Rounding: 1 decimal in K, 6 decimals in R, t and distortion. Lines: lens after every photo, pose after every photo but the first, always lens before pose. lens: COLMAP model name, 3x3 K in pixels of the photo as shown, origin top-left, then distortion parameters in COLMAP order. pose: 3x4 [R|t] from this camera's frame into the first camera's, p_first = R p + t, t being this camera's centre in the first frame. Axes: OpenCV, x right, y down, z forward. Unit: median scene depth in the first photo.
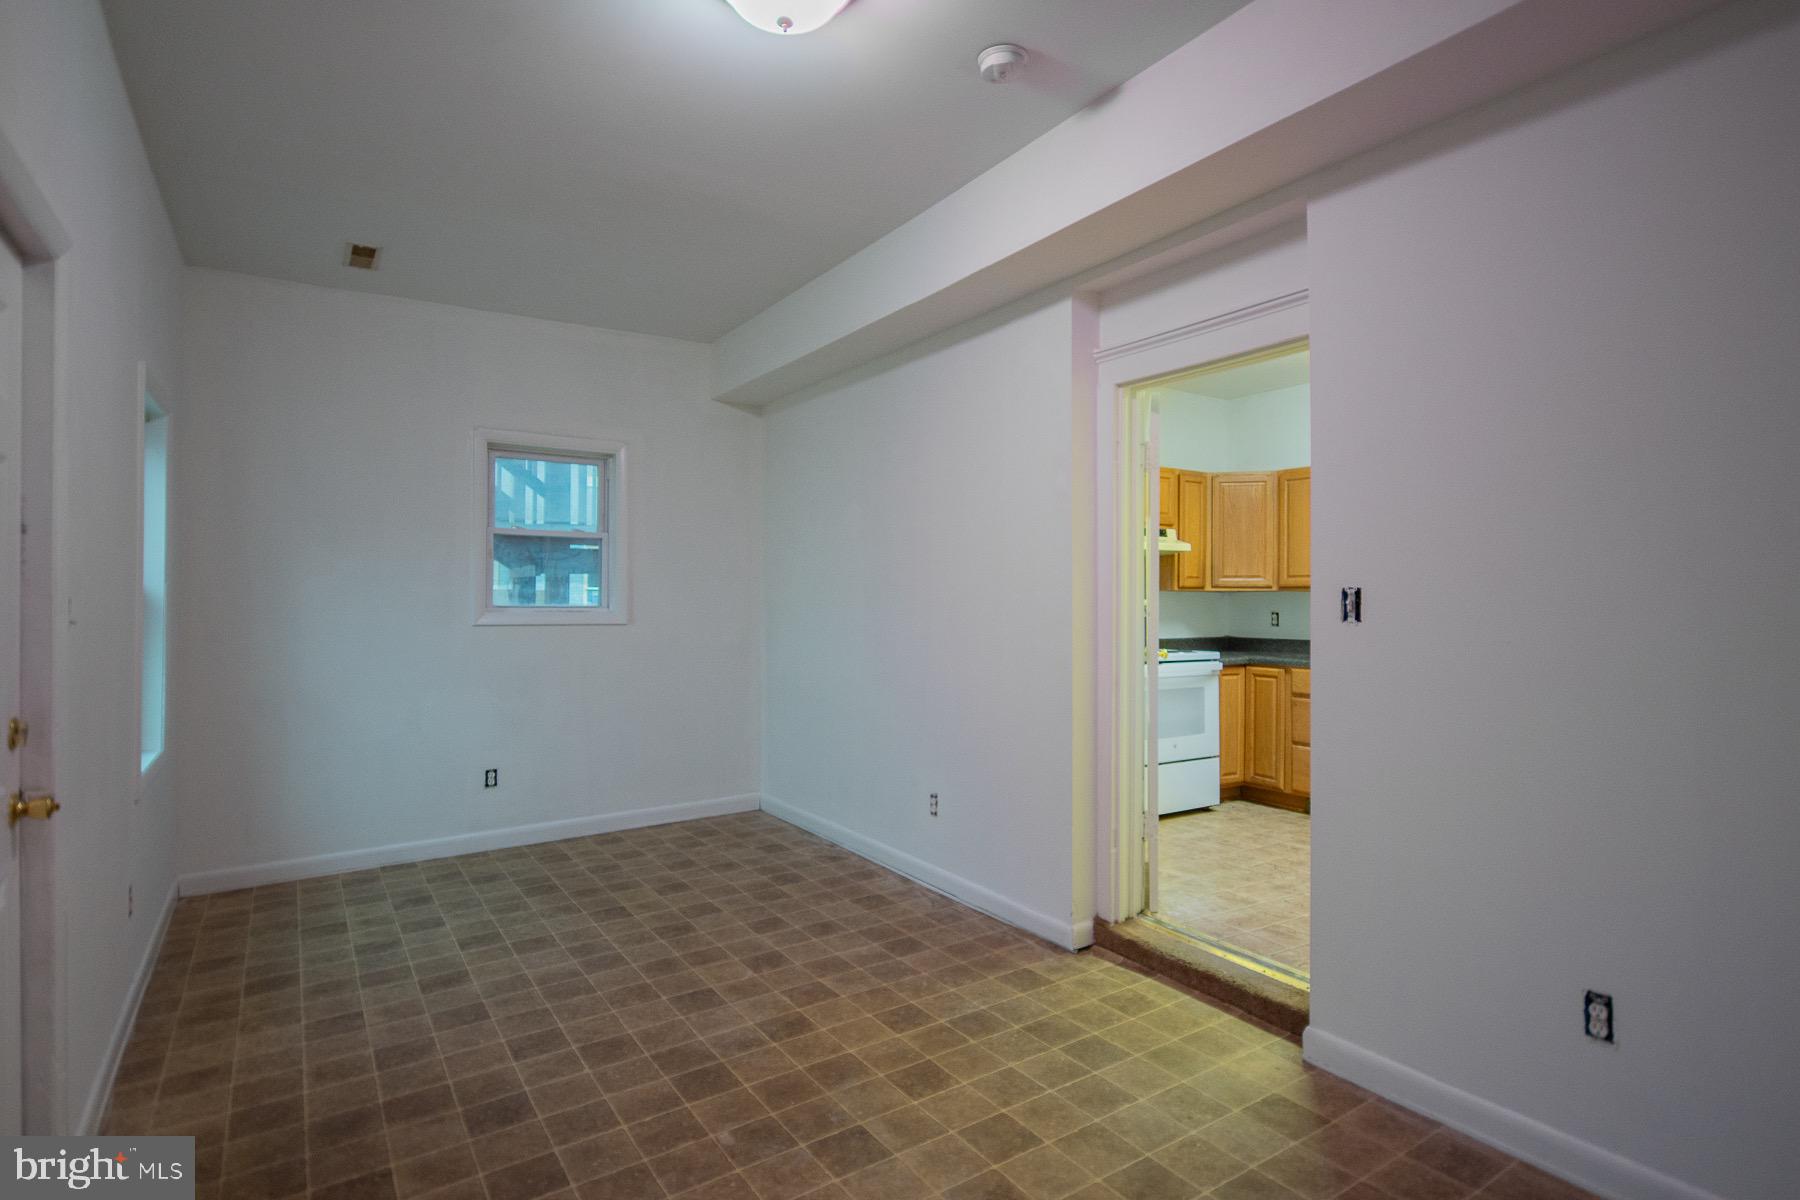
lens RADIAL K [[917.8, 0, 903.1], [0, 917.8, 603.5], [0, 0, 1]] dist [0.006060, 0.000393]
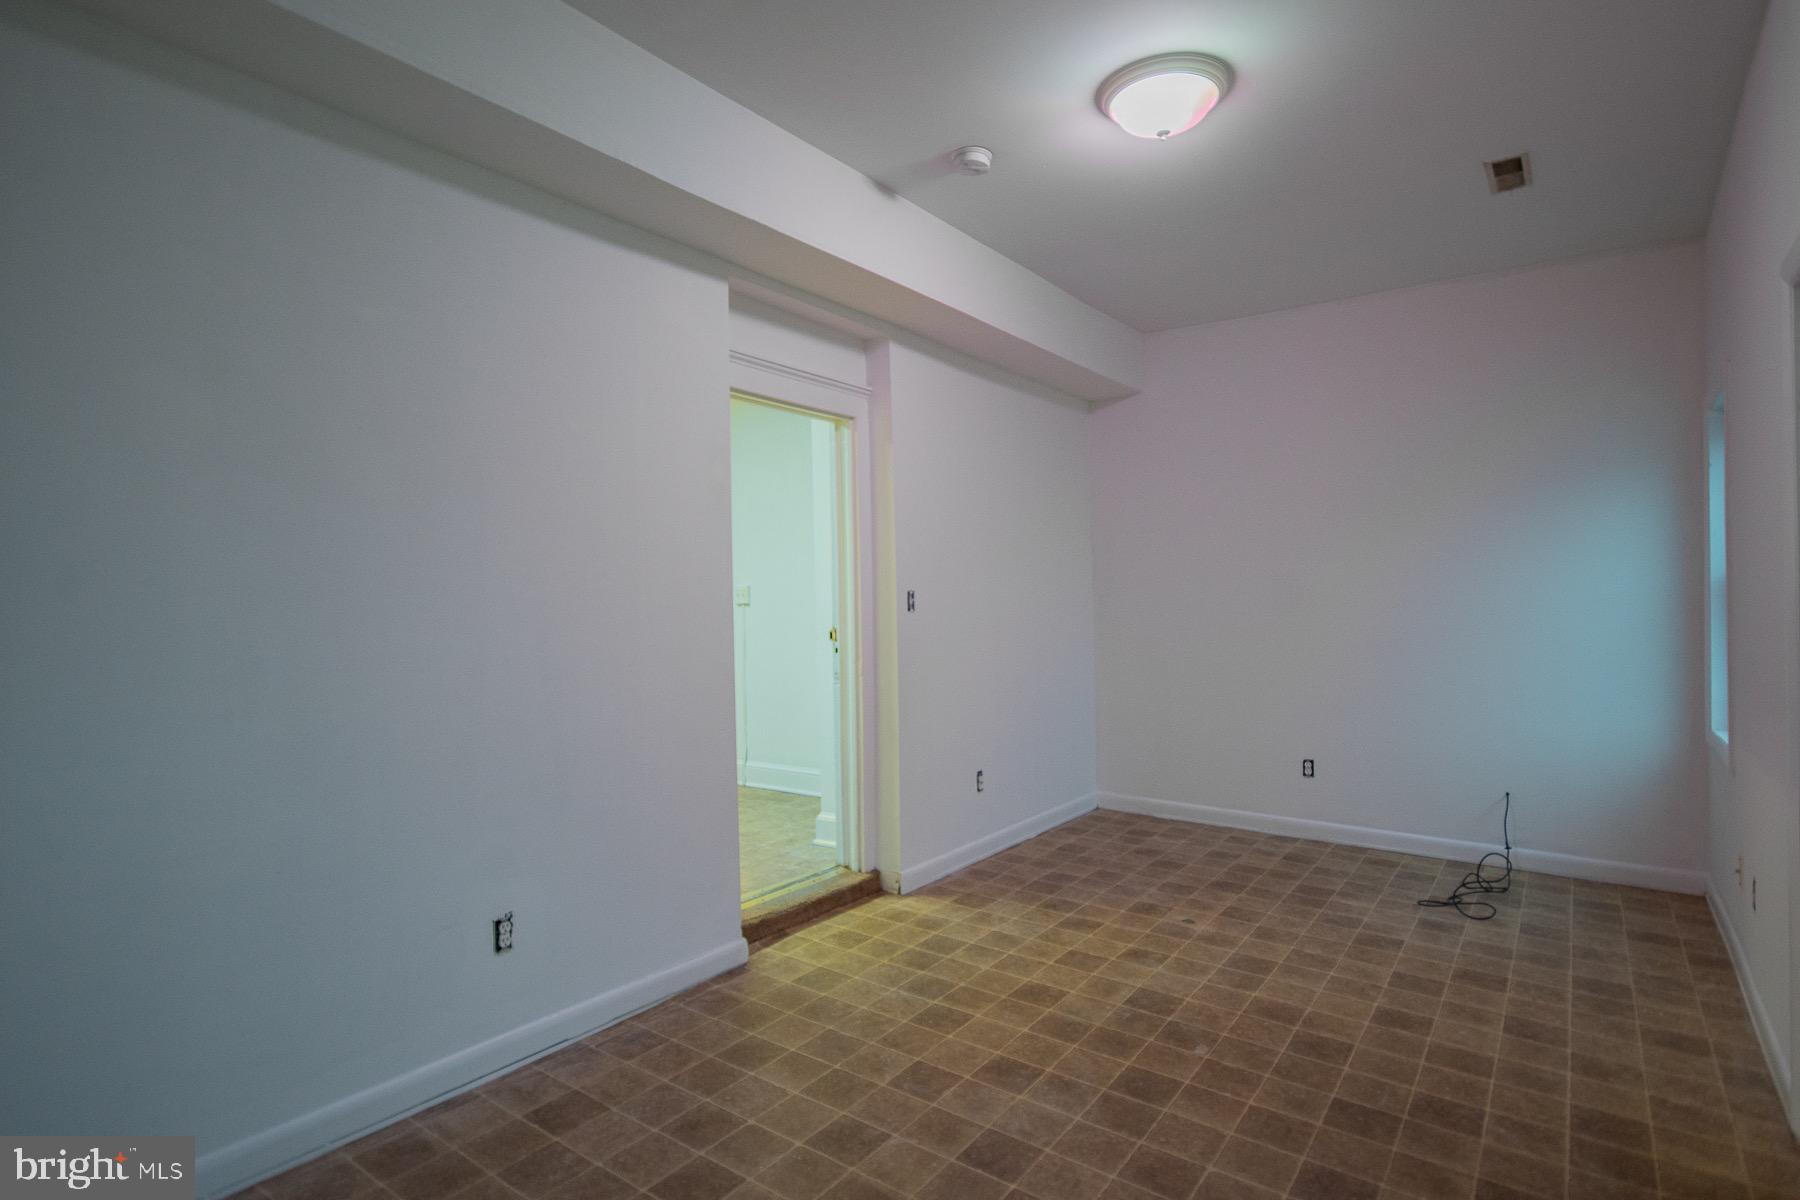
lens RADIAL K [[917.8, 0, 900.5], [0, 917.8, 593.6], [0, 0, 1]] dist [0.006060, 0.000393]
pose [[-0.342340, 0.007535, 0.939546, -0.997484], [0.016338, 0.999864, -0.002065, -0.006292], [-0.939434, 0.014644, -0.342417, 1.495529]]
